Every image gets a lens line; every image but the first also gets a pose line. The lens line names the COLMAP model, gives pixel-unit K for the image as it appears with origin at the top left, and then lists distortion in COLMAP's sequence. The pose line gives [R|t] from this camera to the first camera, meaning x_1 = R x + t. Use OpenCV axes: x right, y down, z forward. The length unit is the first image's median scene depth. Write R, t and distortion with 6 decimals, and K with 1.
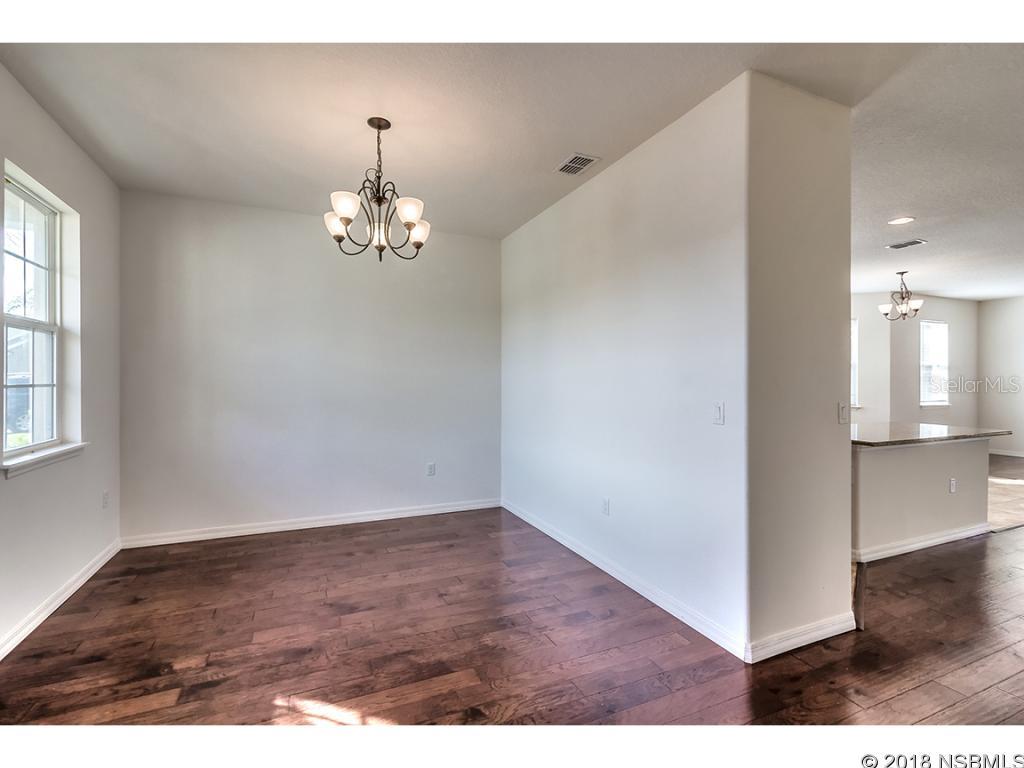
lens RADIAL K [[478.2, 0, 509.9], [0, 478.2, 378.0], [0, 0, 1]] dist [0.004582, 0.002697]
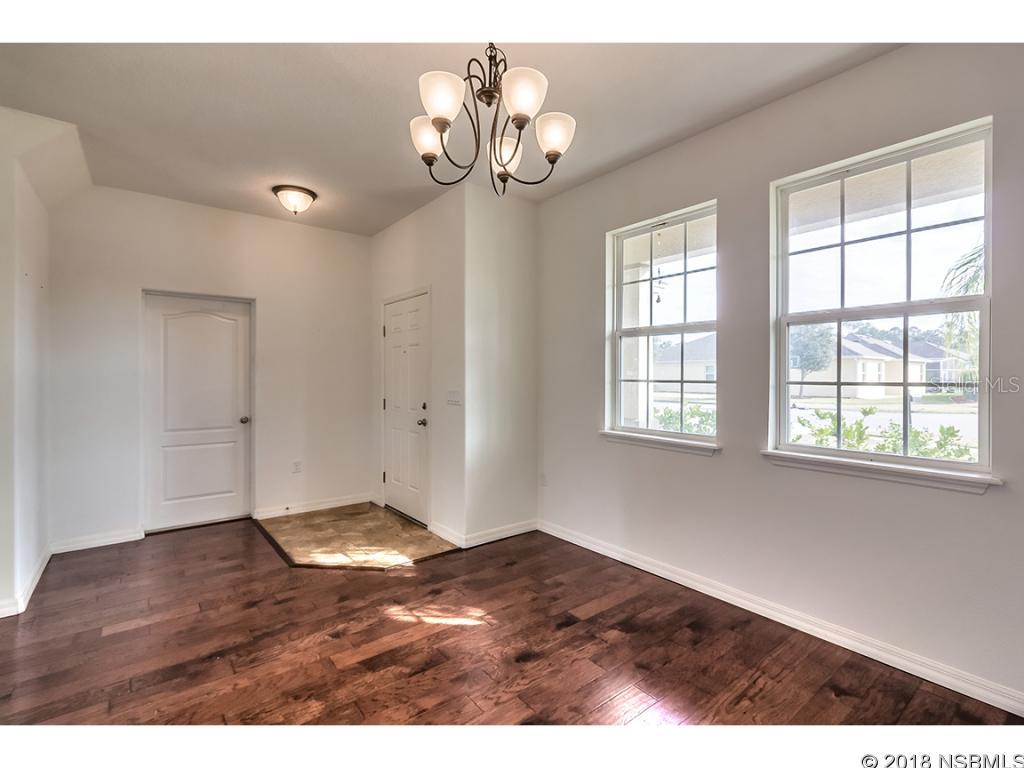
lens RADIAL K [[478.2, 0, 508.1], [0, 478.2, 378.4], [0, 0, 1]] dist [0.004582, 0.002697]
pose [[-0.971073, -0.005460, -0.238722, -0.132281], [-0.005168, 0.999985, -0.001849, 0.010473], [0.238728, -0.000562, -0.971086, 1.500102]]
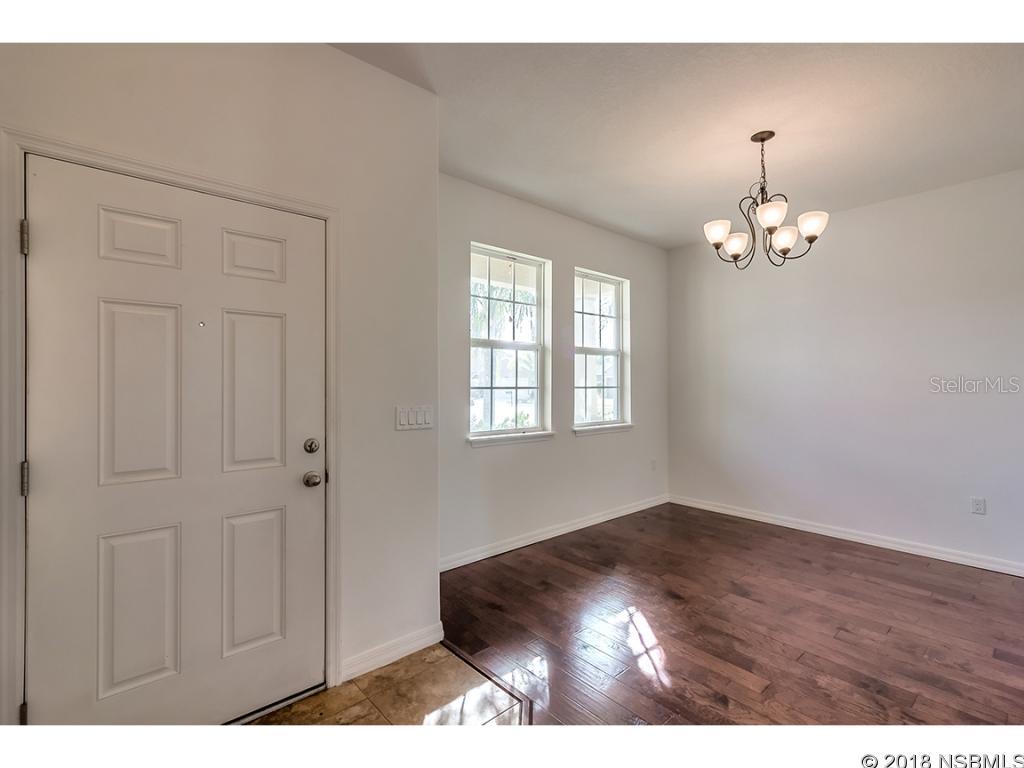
lens RADIAL K [[478.2, 0, 511.2], [0, 478.2, 385.1], [0, 0, 1]] dist [0.004582, 0.002697]
pose [[0.298884, 0.002714, -0.954286, 0.509859], [0.004466, 0.999981, 0.004242, -0.000848], [0.954279, -0.005530, 0.298866, 0.155997]]
